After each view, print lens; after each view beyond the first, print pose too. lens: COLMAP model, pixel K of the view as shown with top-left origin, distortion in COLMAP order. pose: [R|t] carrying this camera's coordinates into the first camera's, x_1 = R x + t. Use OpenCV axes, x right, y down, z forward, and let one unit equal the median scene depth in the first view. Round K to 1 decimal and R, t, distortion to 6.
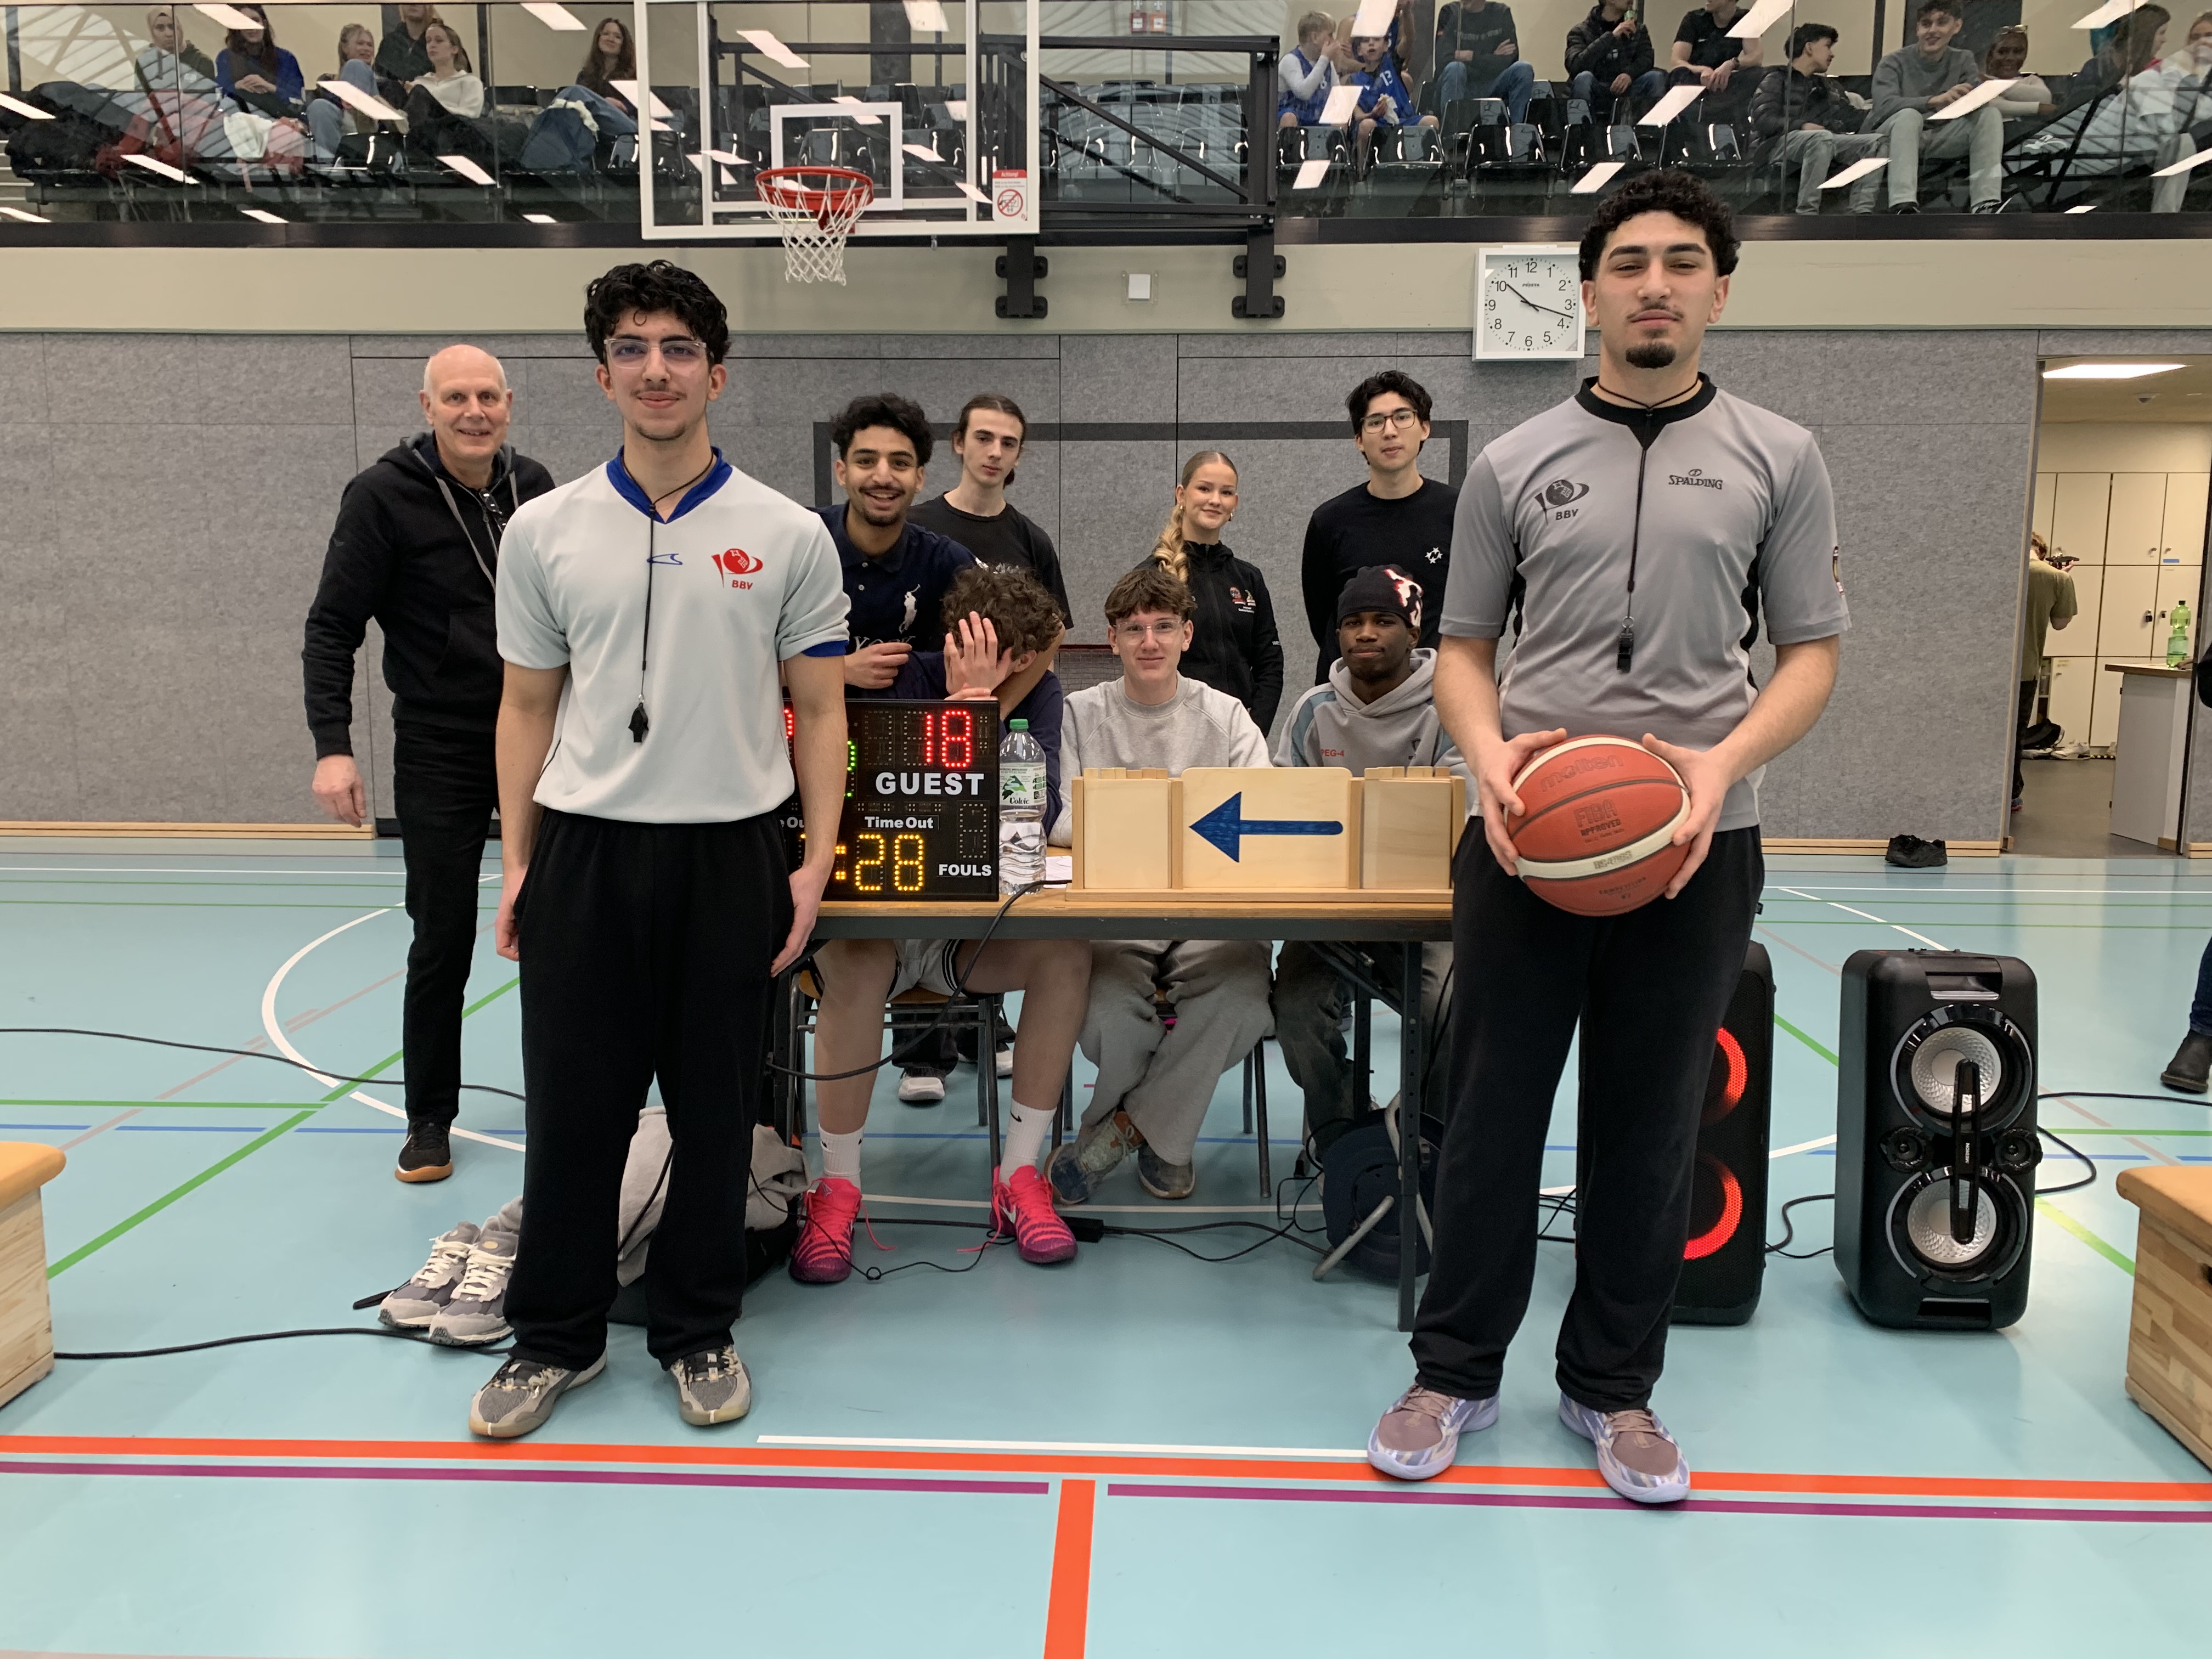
lens RADIAL K [[1672.0, 0, 1070.1], [0, 1672.0, 812.6], [0, 0, 1]] dist [0.034019, -0.022824]
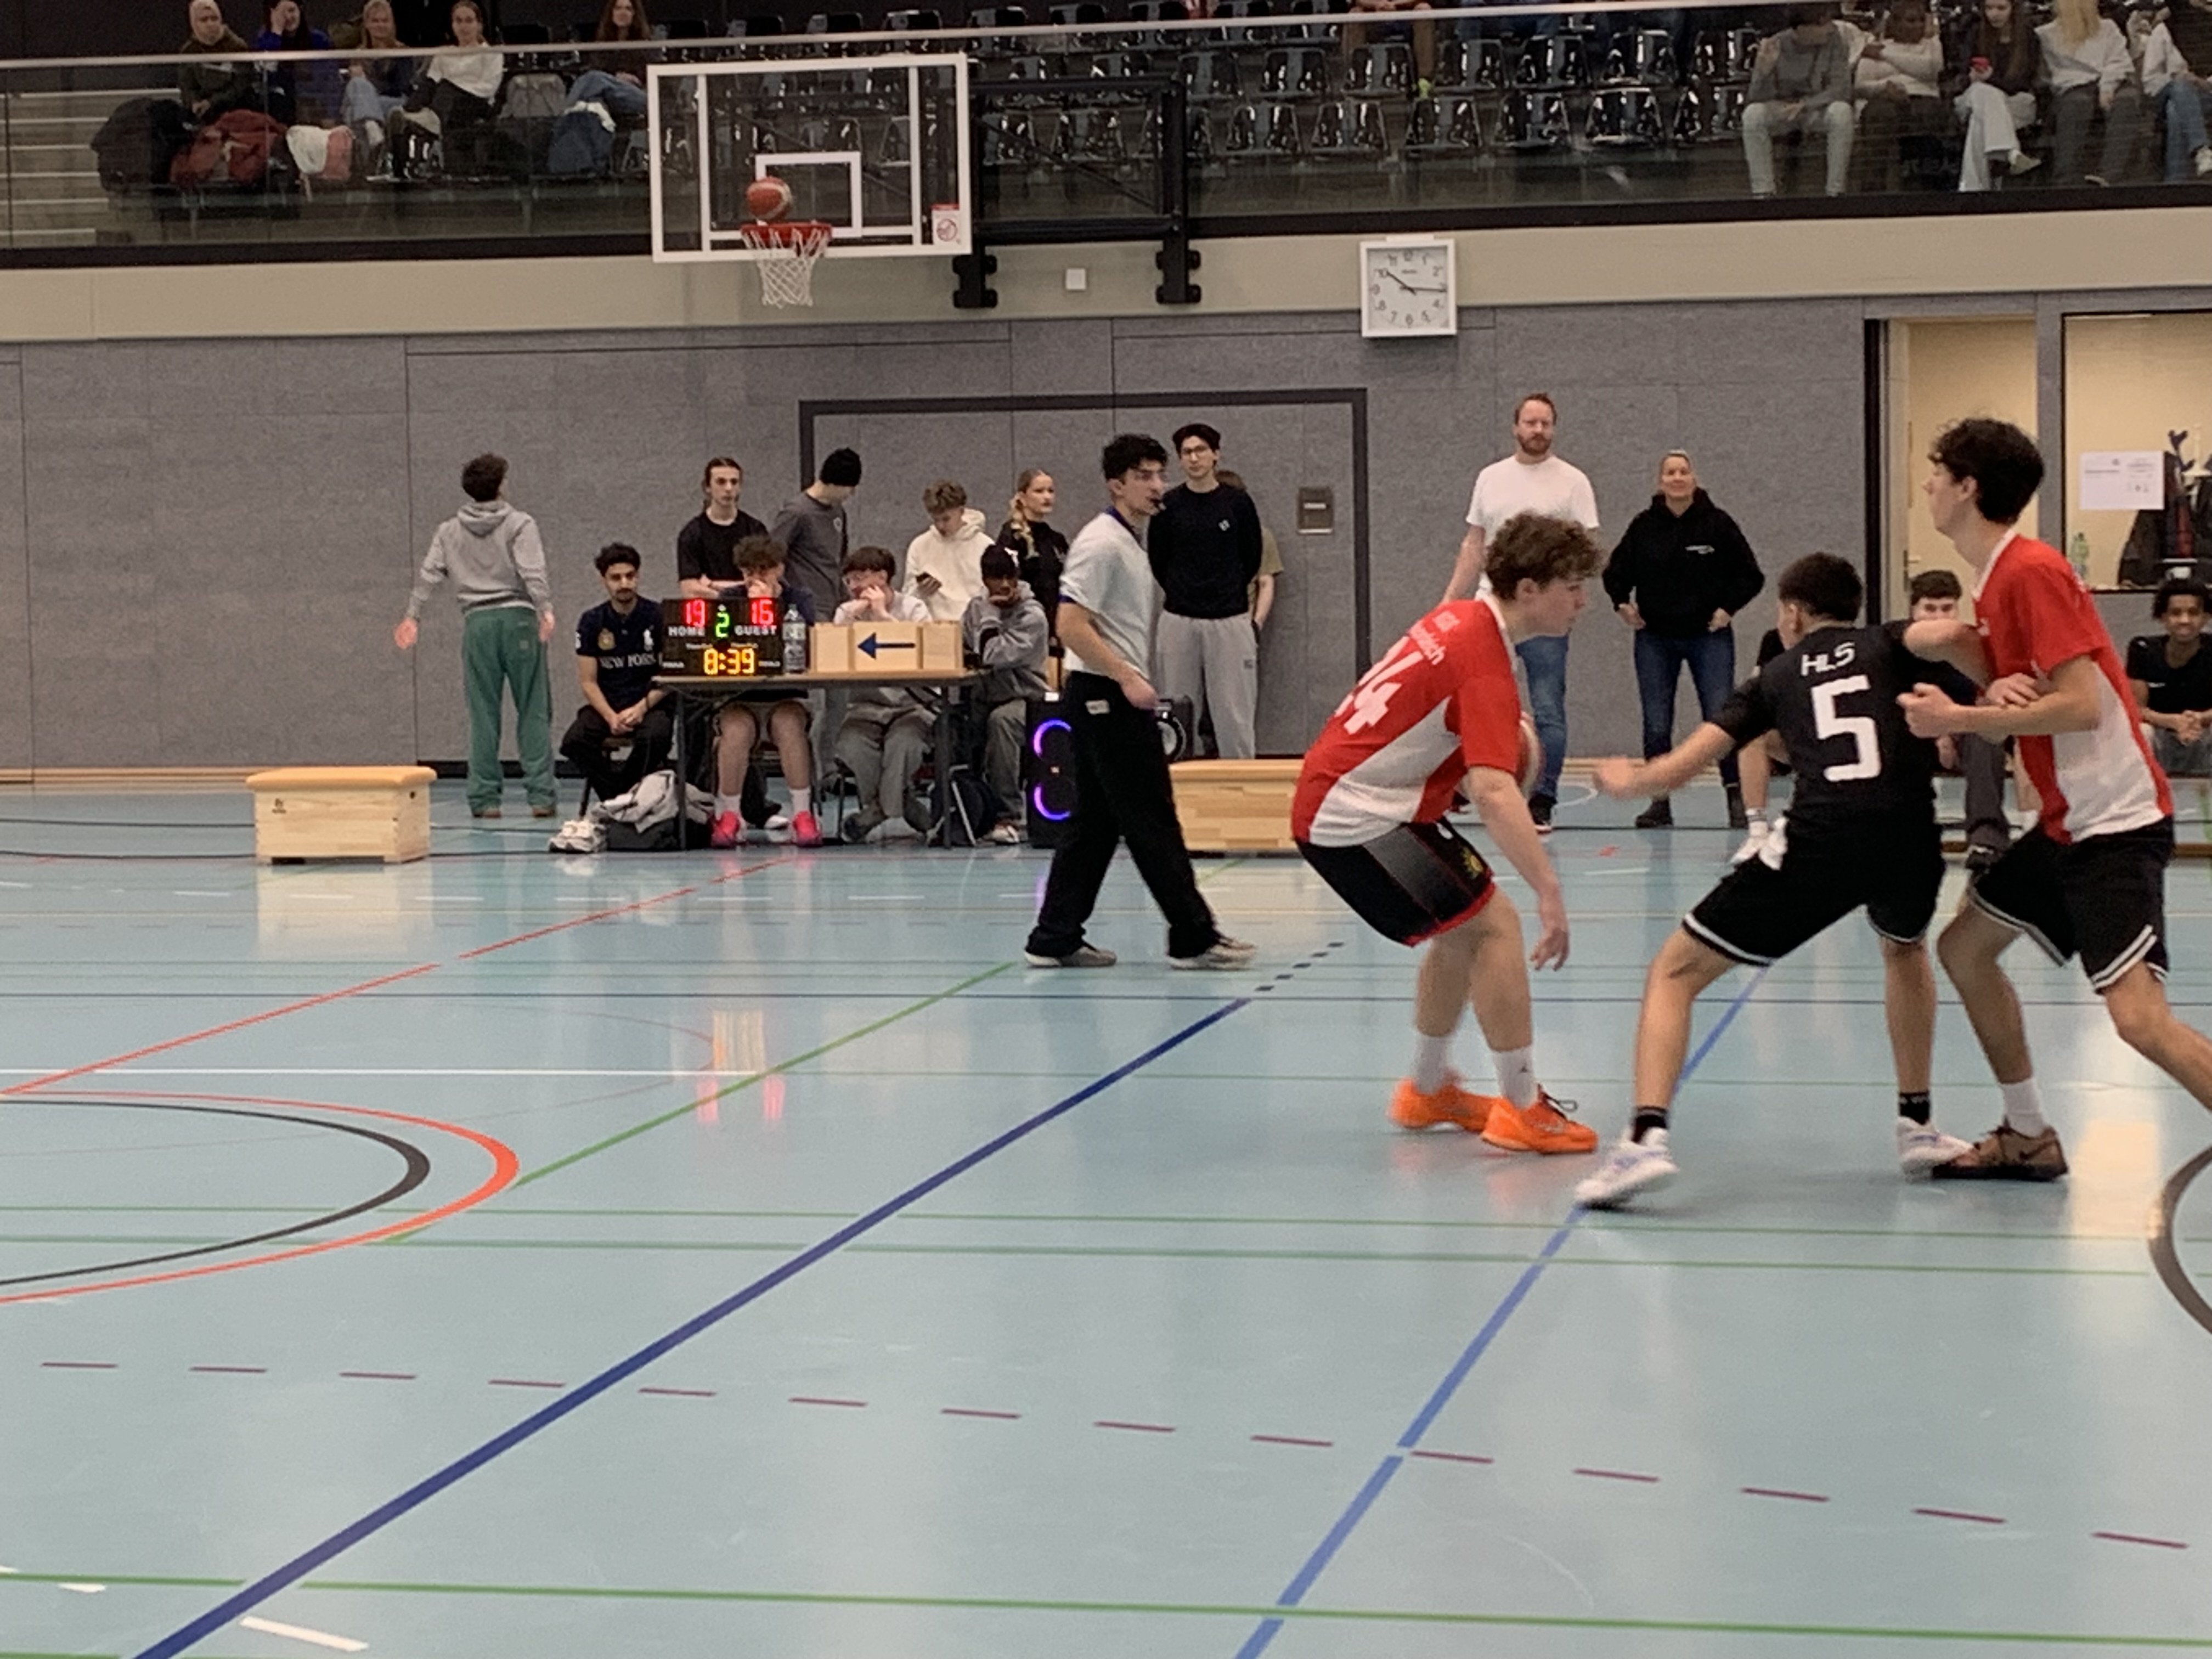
lens RADIAL K [[4921.0, 0, 1106.7], [0, 4921.0, 820.8], [0, 0, 1]] dist [0.101199, 0.000000]
pose [[0.987339, -0.011094, -0.158235, 0.589427], [0.000273, 0.997669, -0.068244, 0.283979], [0.158623, 0.067337, 0.985040, -2.280046]]
